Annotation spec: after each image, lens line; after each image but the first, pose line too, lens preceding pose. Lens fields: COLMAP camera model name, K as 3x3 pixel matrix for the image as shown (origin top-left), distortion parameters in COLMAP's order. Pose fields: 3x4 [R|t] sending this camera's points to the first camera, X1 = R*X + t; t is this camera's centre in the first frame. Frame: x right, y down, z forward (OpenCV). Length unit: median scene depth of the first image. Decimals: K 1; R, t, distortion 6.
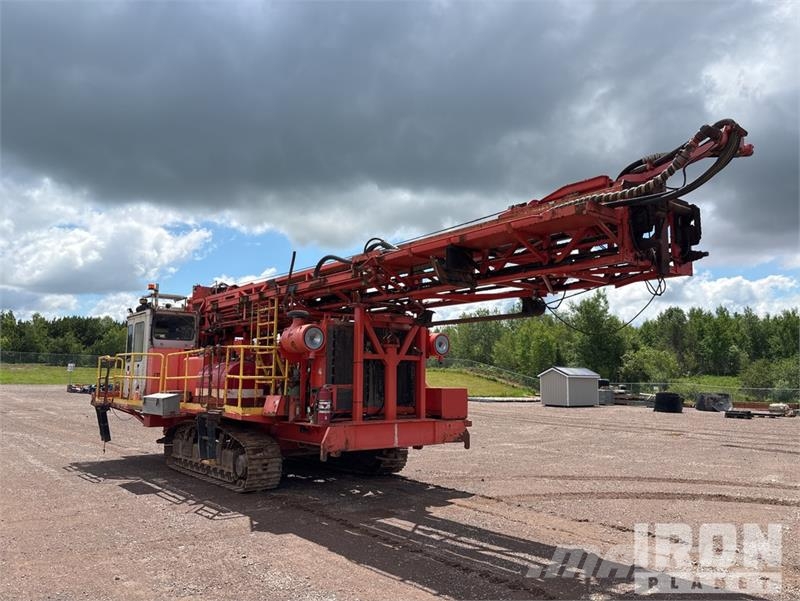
lens RADIAL K [[612.2, 0, 401.2], [0, 612.2, 298.9], [0, 0, 1]] dist [0.046361, -0.021611]
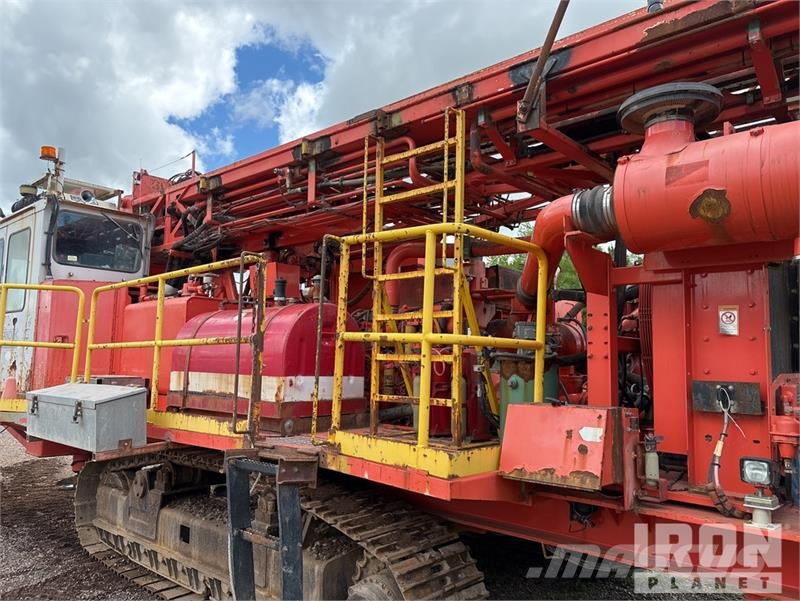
lens RADIAL K [[612.2, 0, 399.9], [0, 612.2, 304.6], [0, 0, 1]] dist [0.046361, -0.021611]
pose [[0.987091, 0.034777, 0.156341, -0.242156], [-0.039773, 0.998789, 0.028943, 0.080617], [-0.155145, -0.034787, 0.987279, 0.560529]]
